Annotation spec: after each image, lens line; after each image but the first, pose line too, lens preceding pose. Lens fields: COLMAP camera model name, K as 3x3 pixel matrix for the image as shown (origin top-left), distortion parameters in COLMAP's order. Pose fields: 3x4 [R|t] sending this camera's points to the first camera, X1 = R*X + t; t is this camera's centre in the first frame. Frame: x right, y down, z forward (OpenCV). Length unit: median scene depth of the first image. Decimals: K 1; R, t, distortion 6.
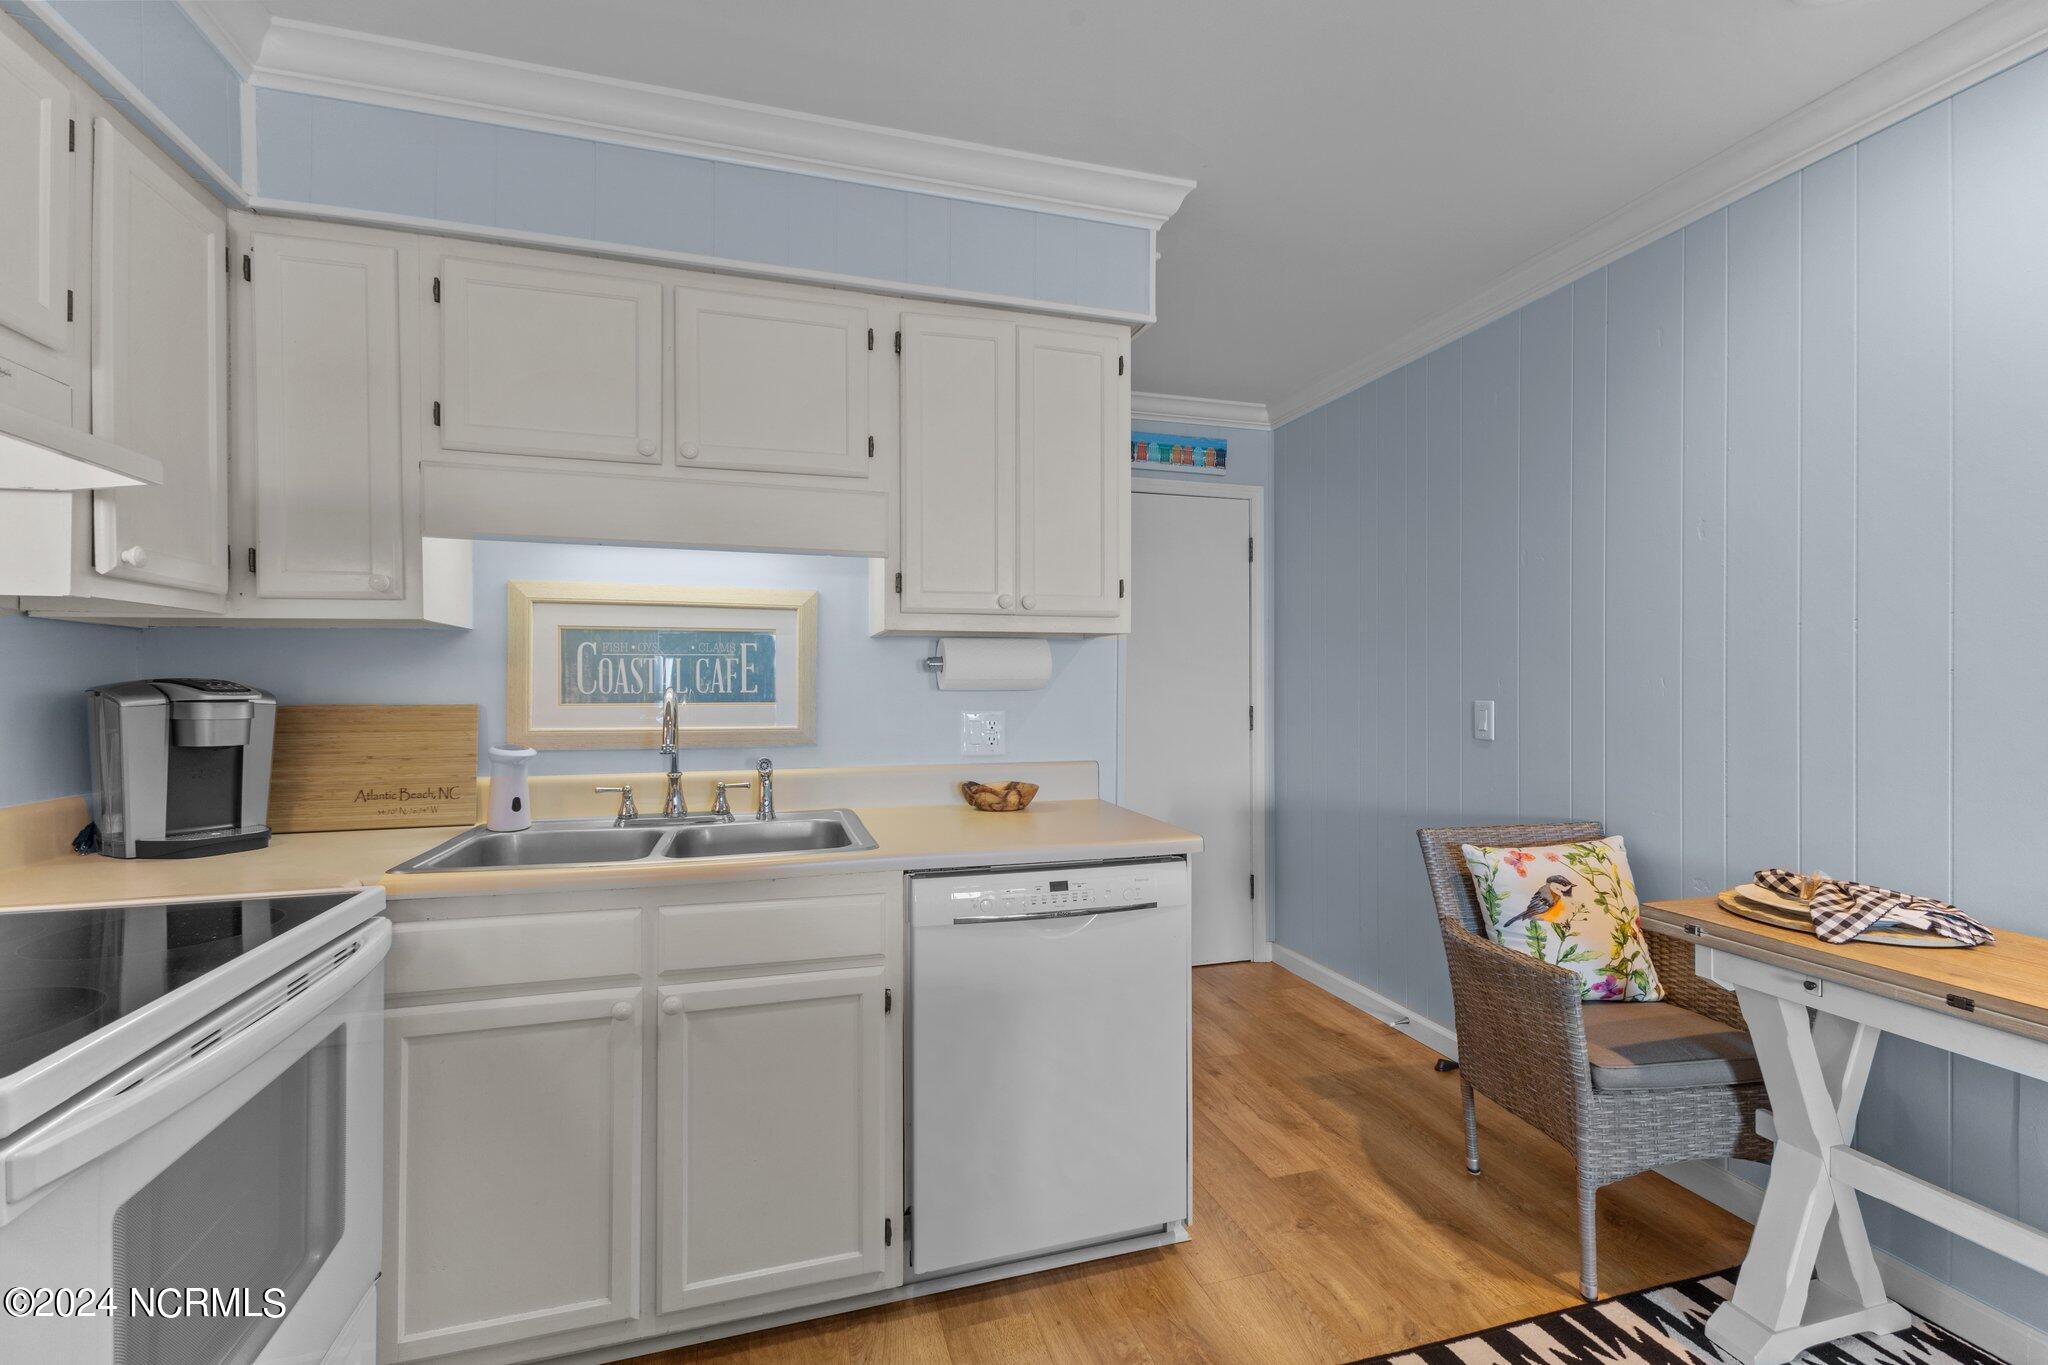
lens RADIAL K [[893.9, 0, 1029.9], [0, 893.9, 680.8], [0, 0, 1]] dist [0.010721, 0.000594]
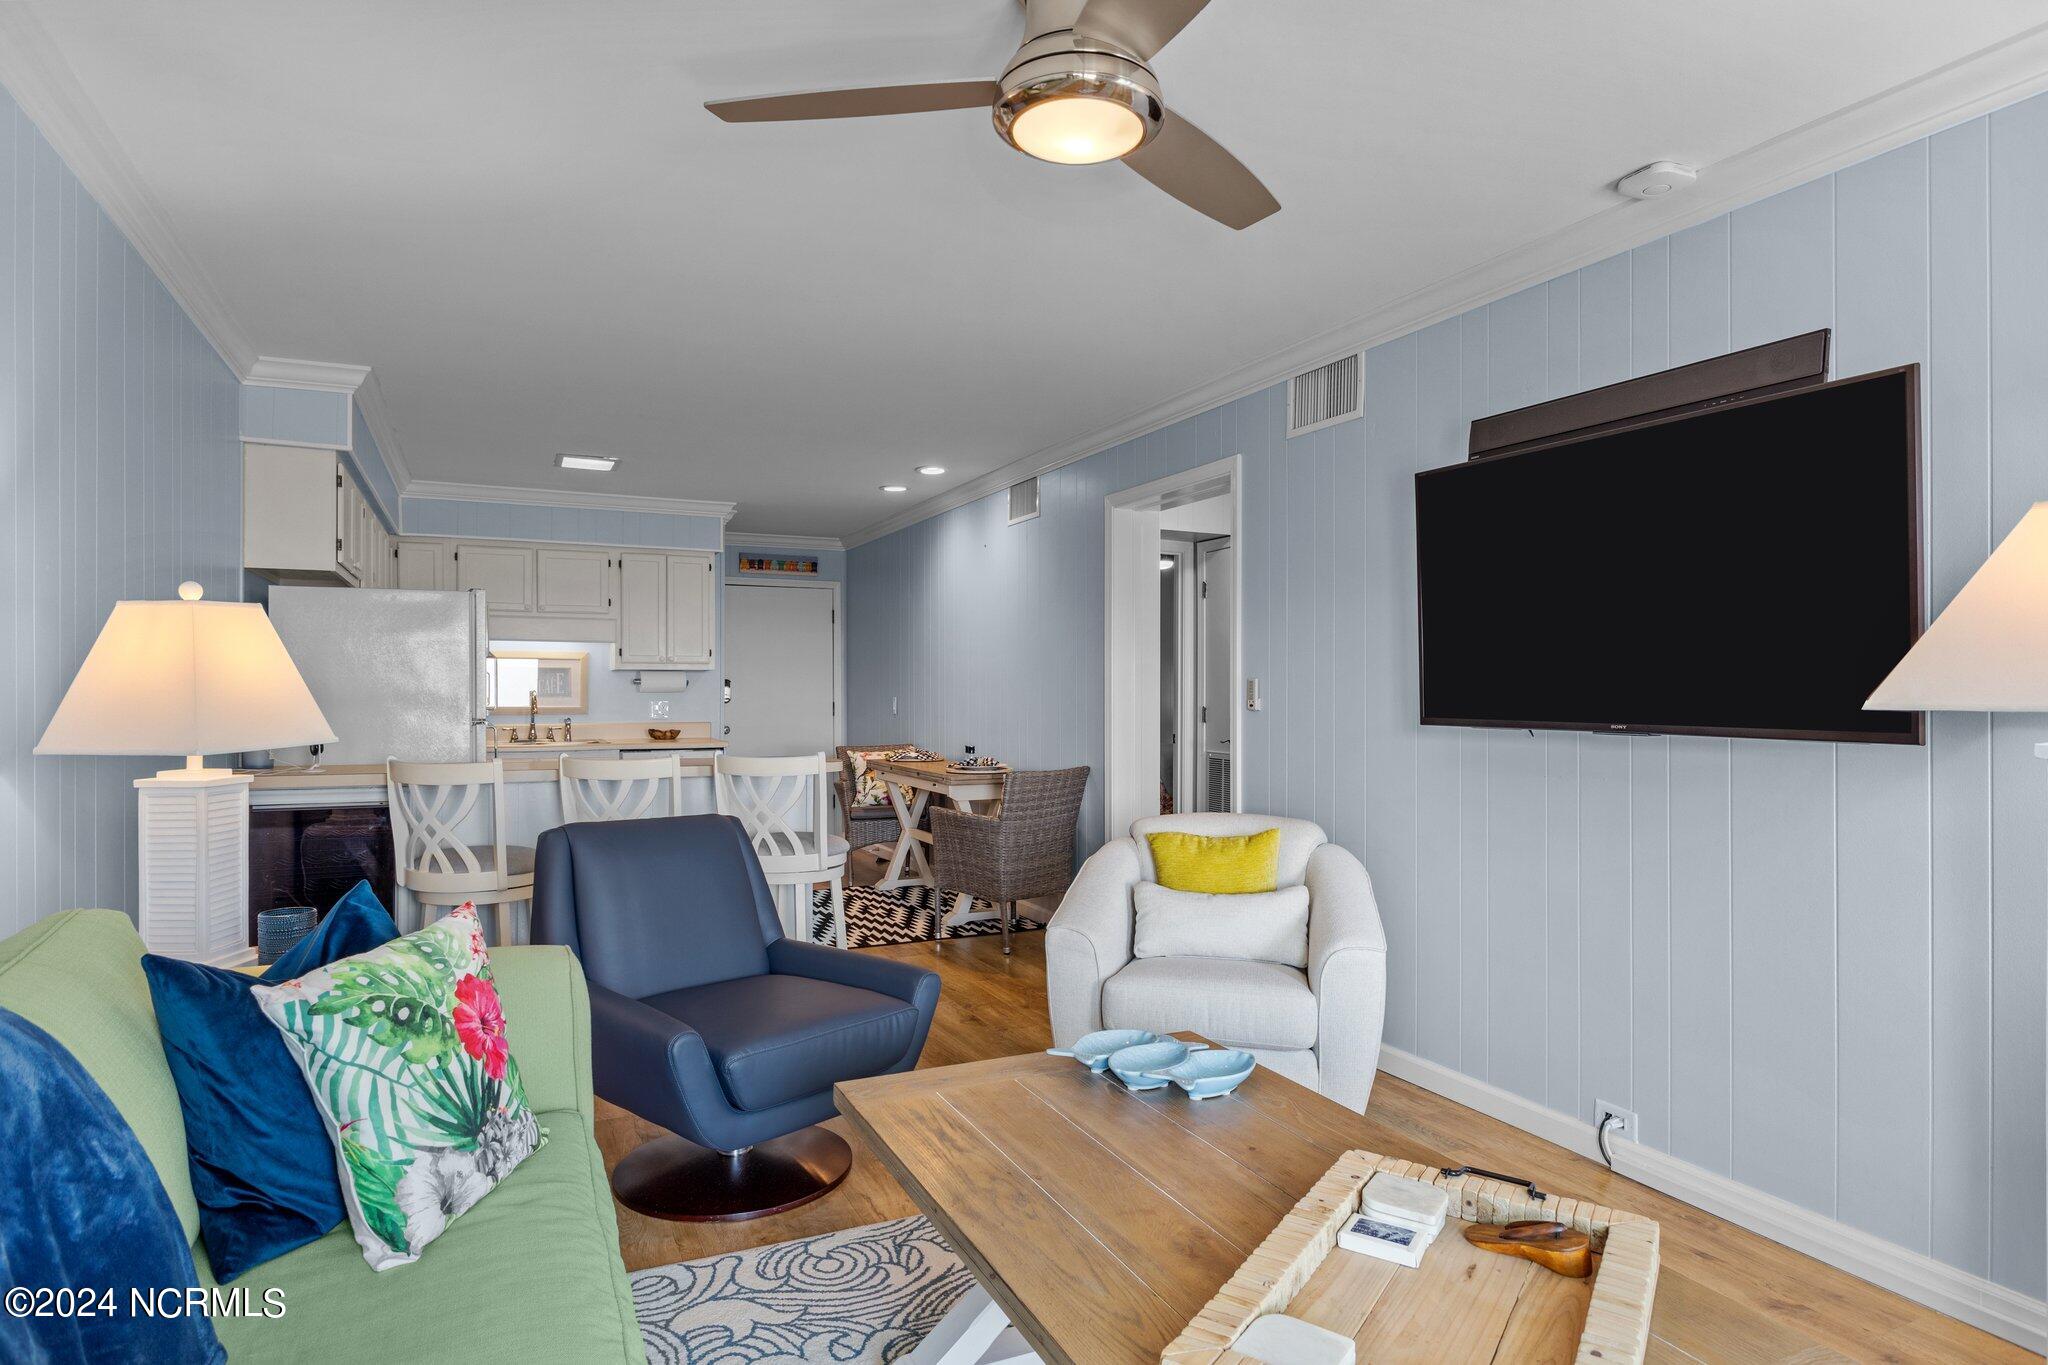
lens RADIAL K [[1141.1, 0, 1028.2], [0, 1141.1, 688.0], [0, 0, 1]] dist [0.006146, -0.000718]
pose [[0.989147, -0.001249, 0.146922, 0.572052], [0.001385, 0.999999, -0.000818, 0.004043], [-0.146920, 0.001013, 0.989148, -2.630179]]
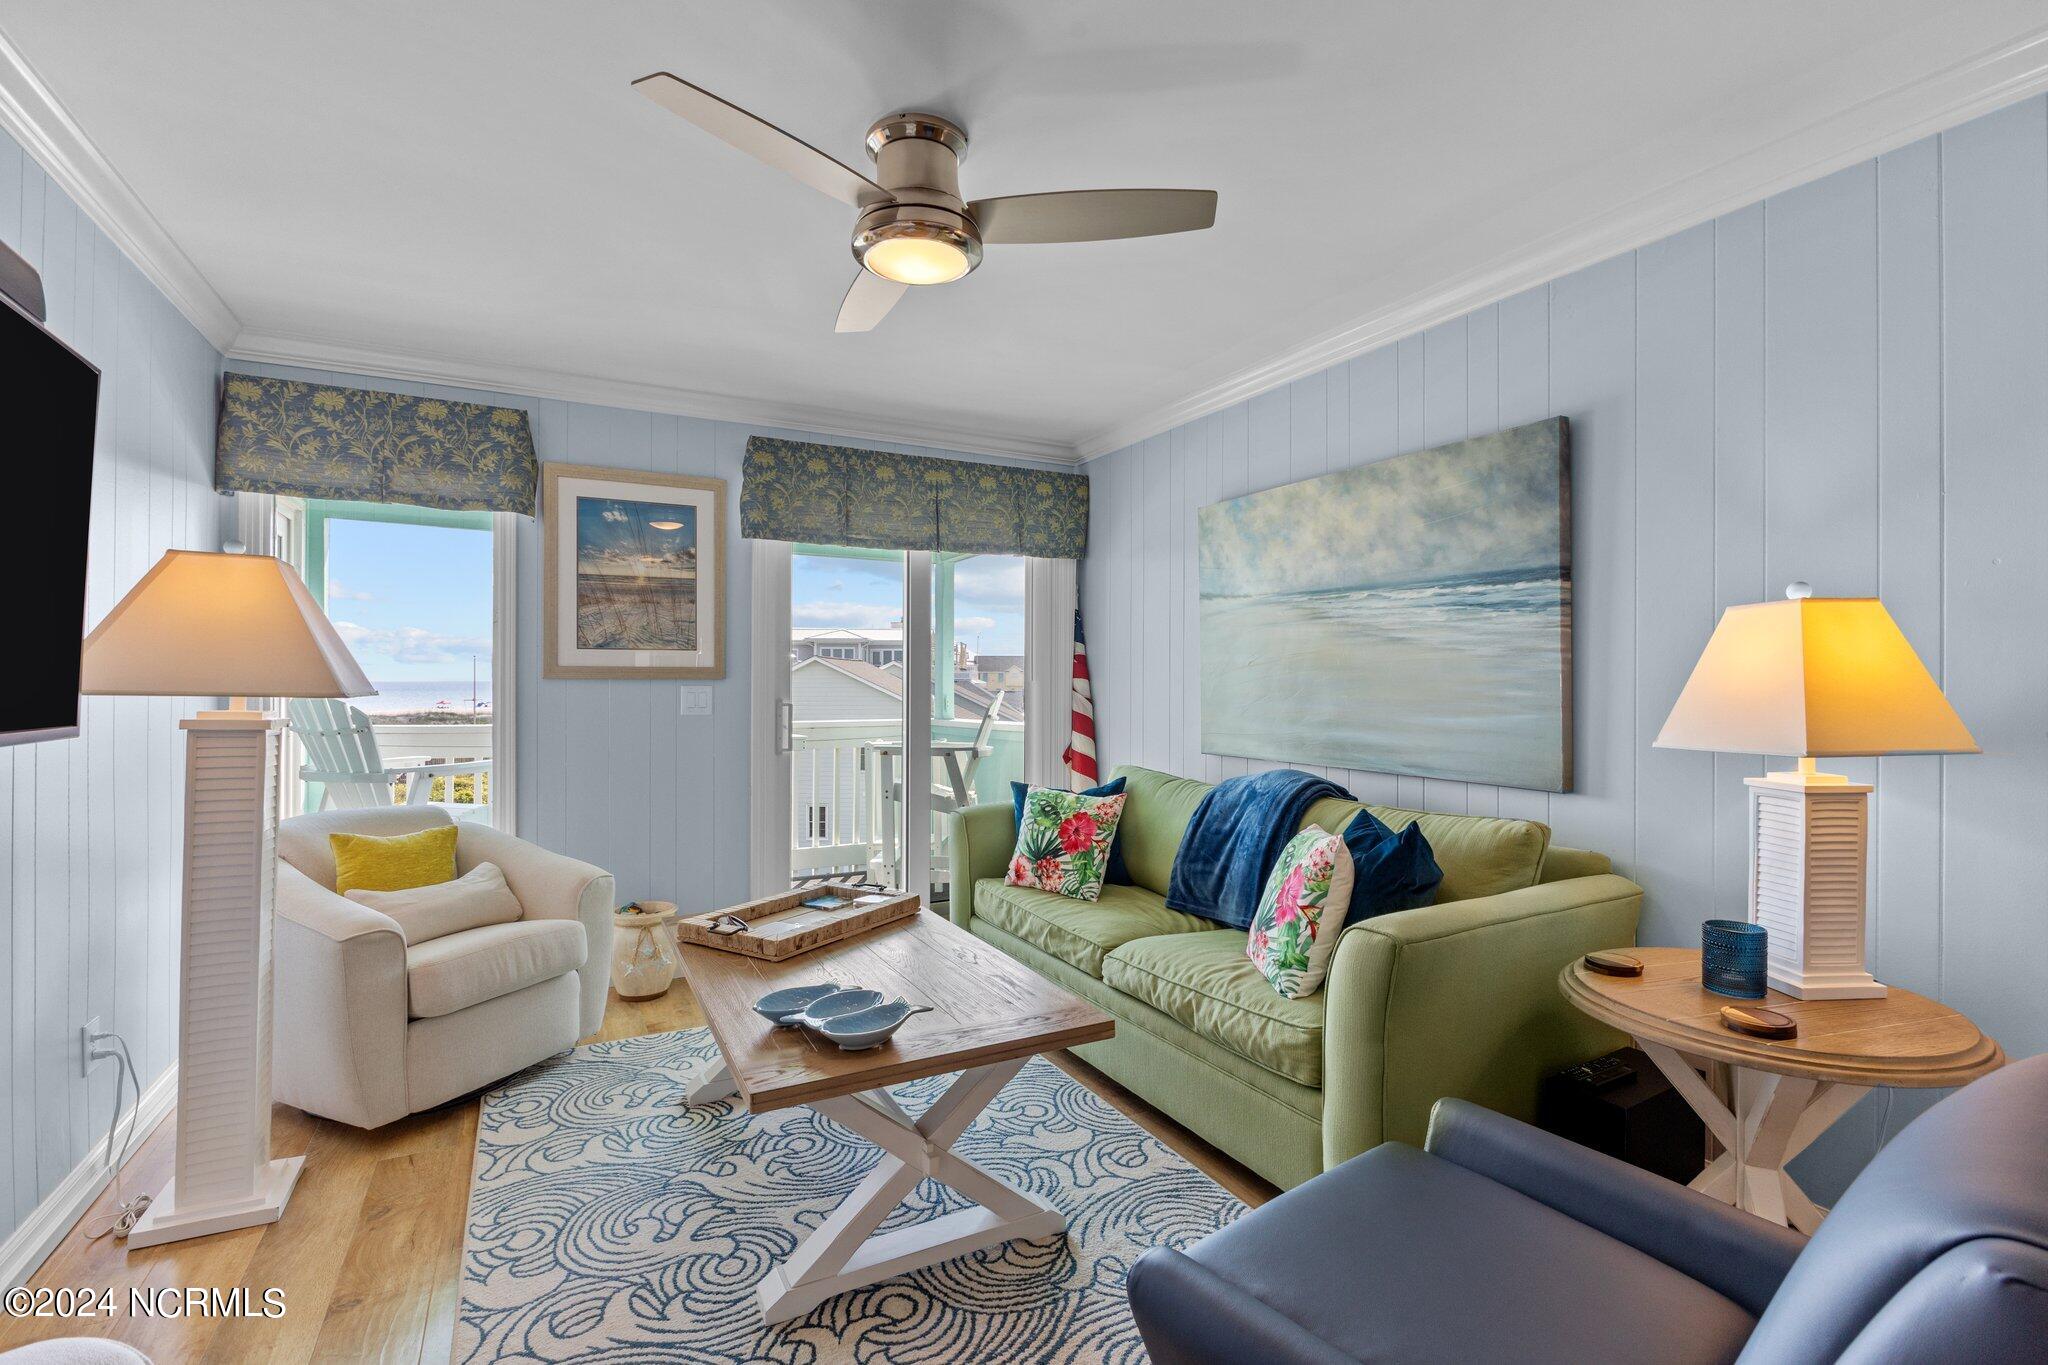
lens RADIAL K [[916.8, 0, 1012.5], [0, 916.8, 680.1], [0, 0, 1]] dist [-0.000293, -0.000032]
pose [[-0.983445, -0.002764, -0.181184, 0.827973], [-0.002852, 0.999996, 0.000223, -0.000689], [0.181182, 0.000736, -0.983449, -0.693108]]
